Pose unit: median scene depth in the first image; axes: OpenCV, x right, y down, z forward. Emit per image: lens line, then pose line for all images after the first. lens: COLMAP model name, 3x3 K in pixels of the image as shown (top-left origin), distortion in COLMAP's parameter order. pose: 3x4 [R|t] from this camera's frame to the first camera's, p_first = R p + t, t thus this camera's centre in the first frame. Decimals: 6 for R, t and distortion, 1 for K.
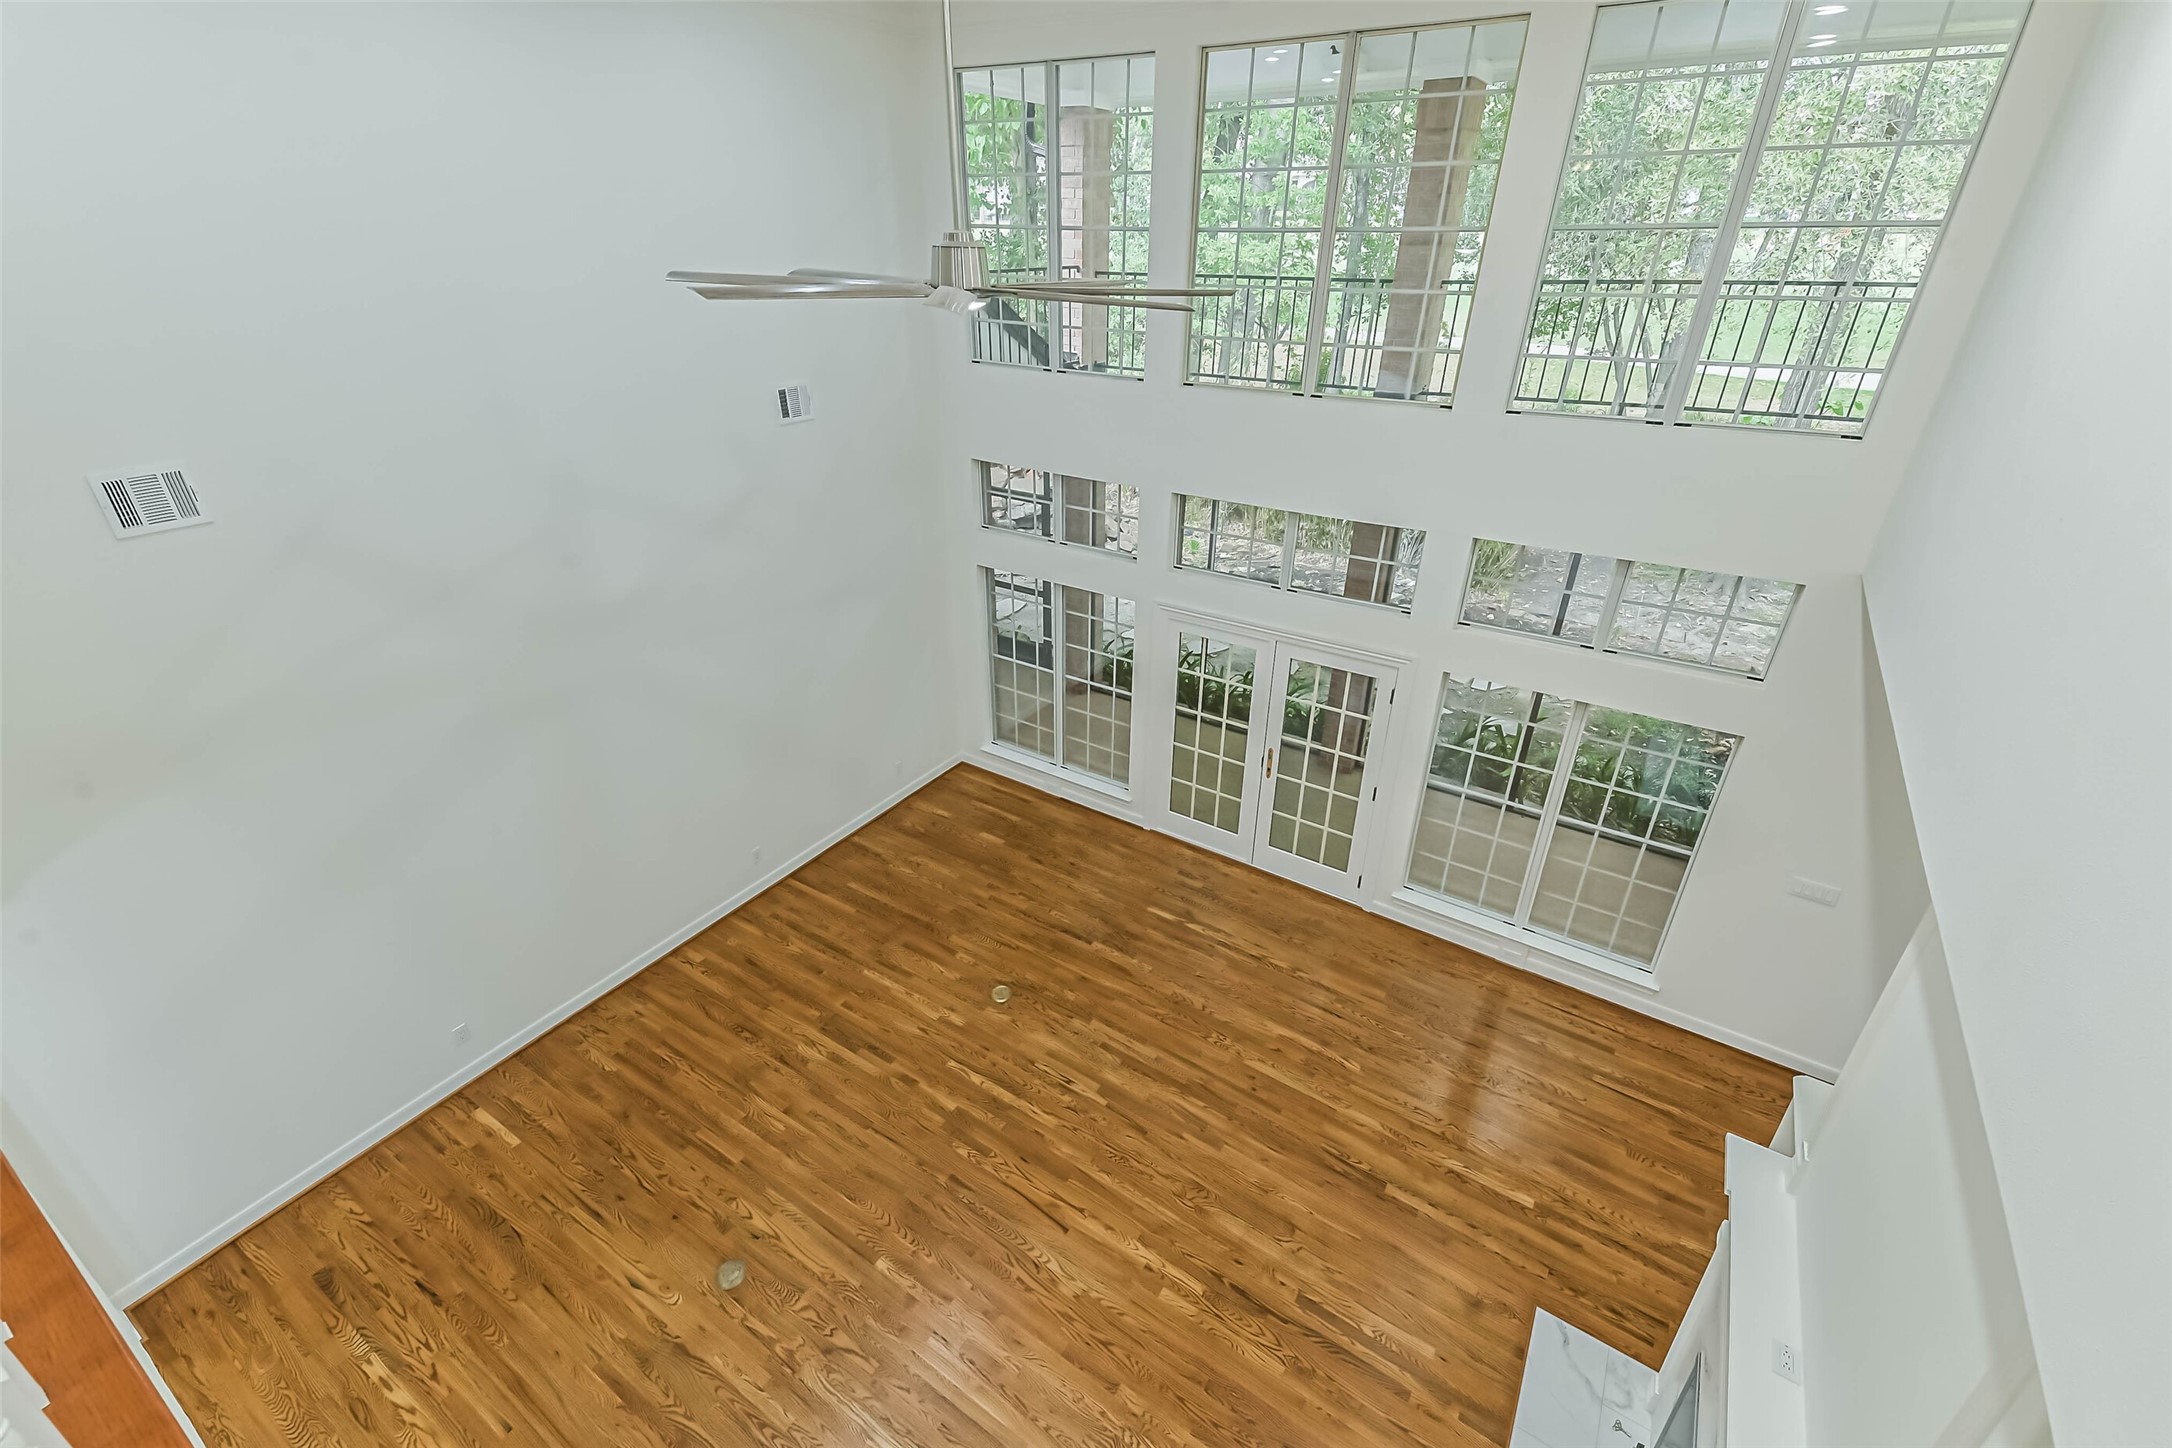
lens RADIAL K [[927.3, 0, 1086.0], [0, 927.3, 724.0], [0, 0, 1]] dist [0.032228, -0.018665]
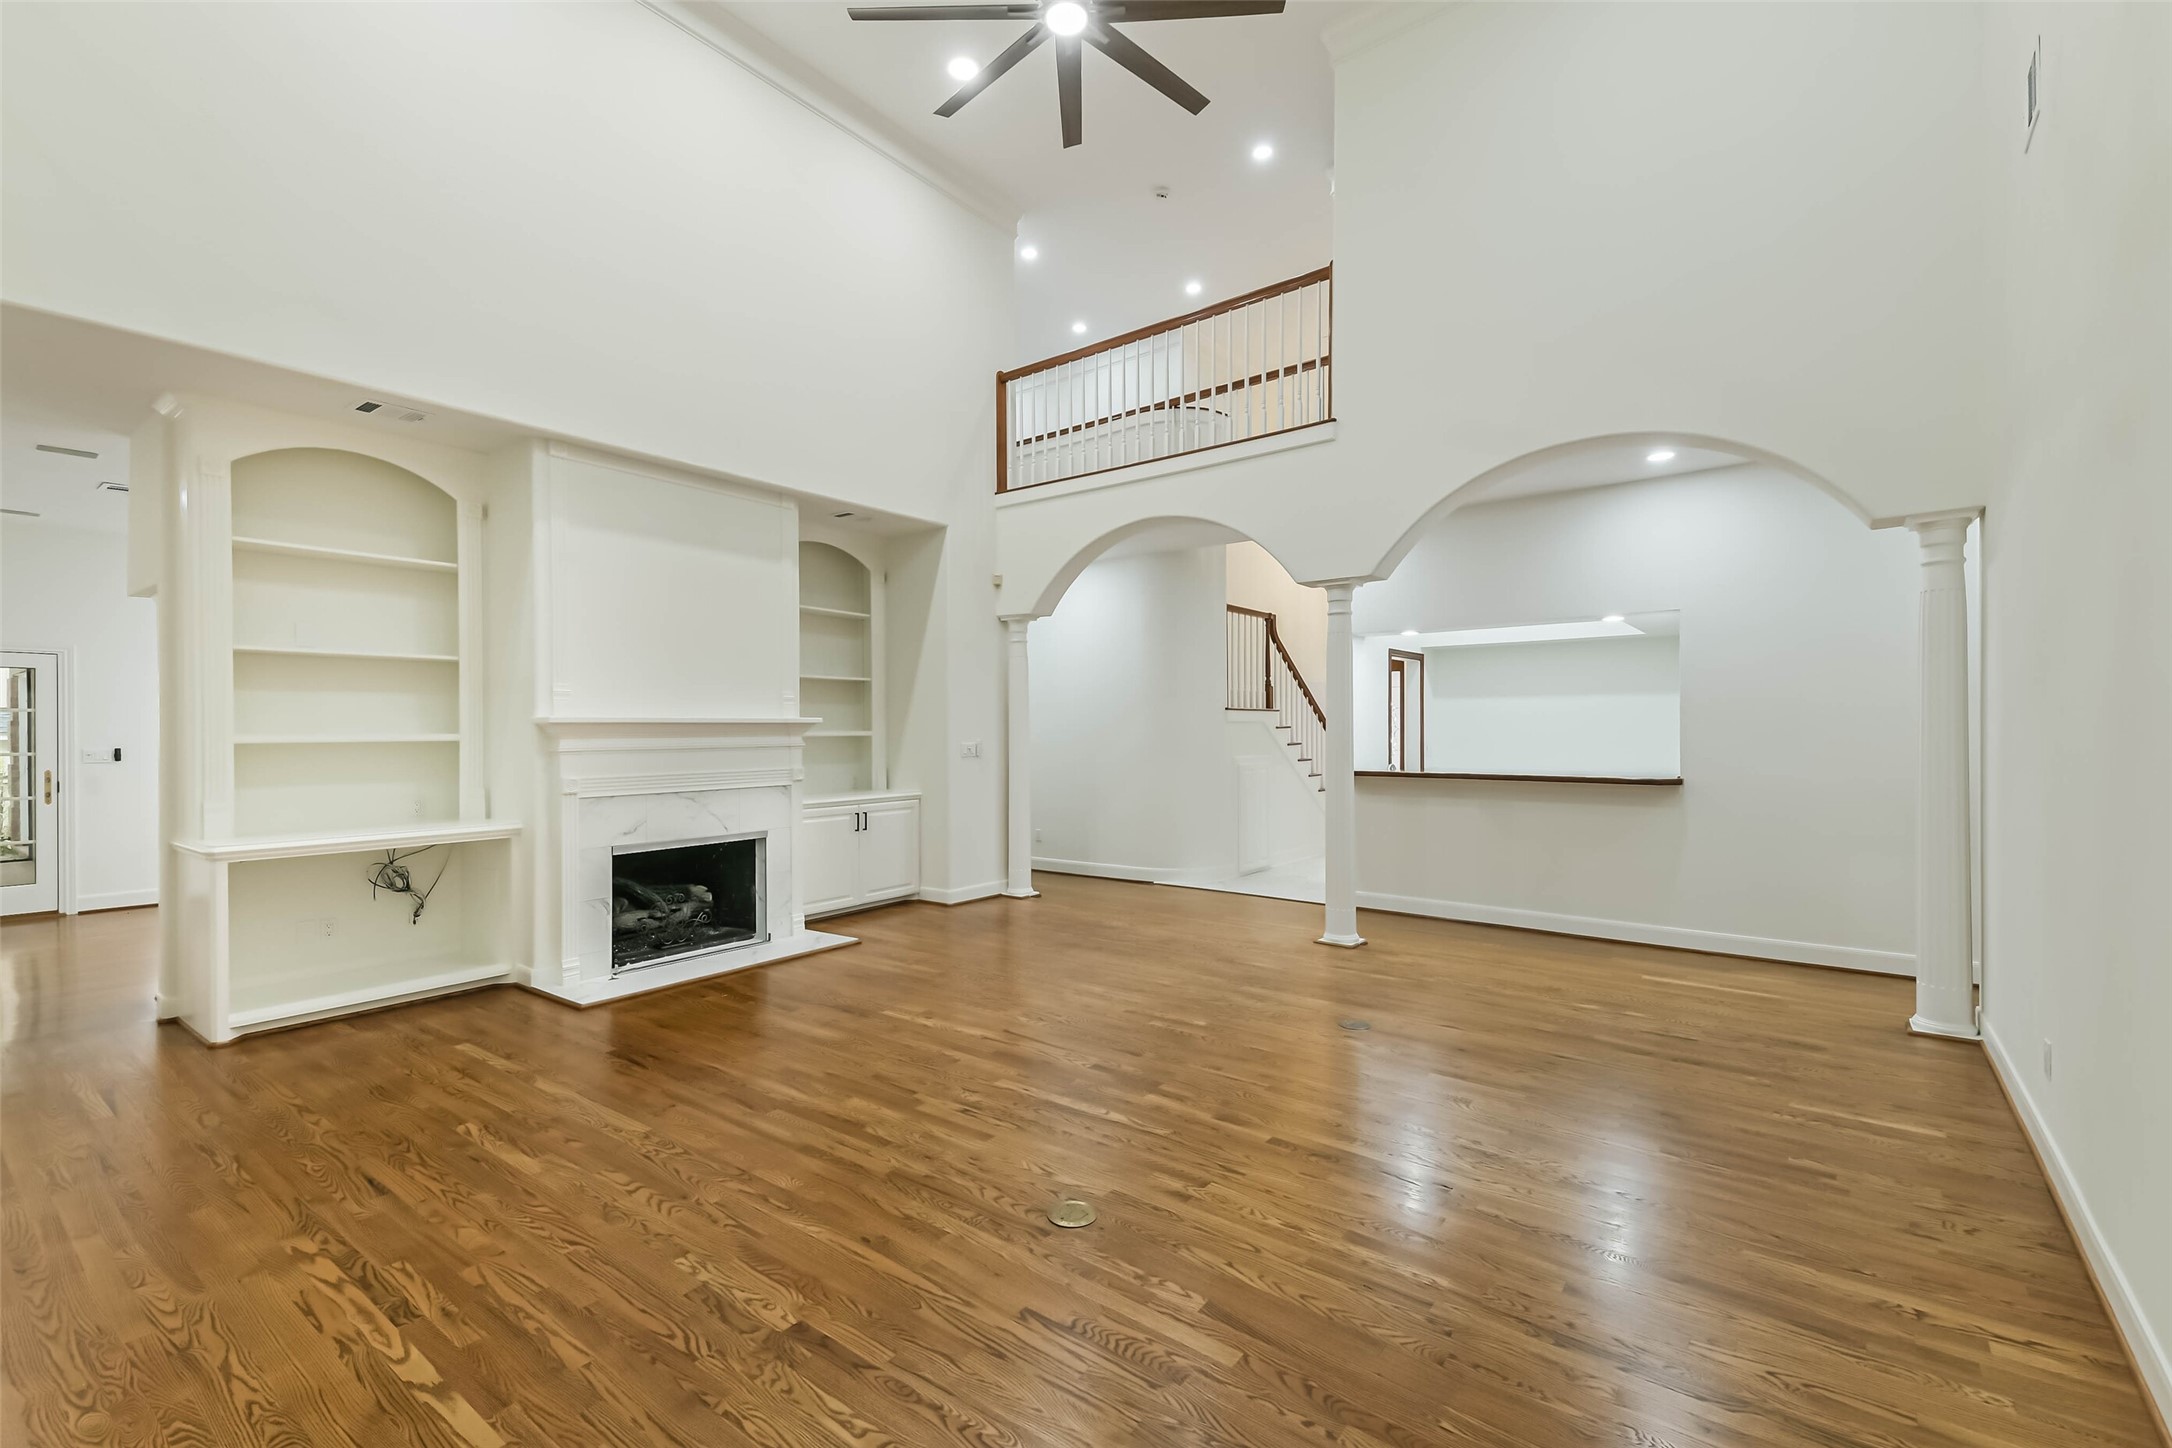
lens RADIAL K [[927.3, 0, 1086.0], [0, 927.3, 724.0], [0, 0, 1]] dist [0.032228, -0.018665]
pose [[-0.996634, -0.005975, 0.081764, -0.146443], [0.033250, 0.882167, 0.469762, -0.120299], [-0.074936, 0.470899, -0.878998, 1.417662]]
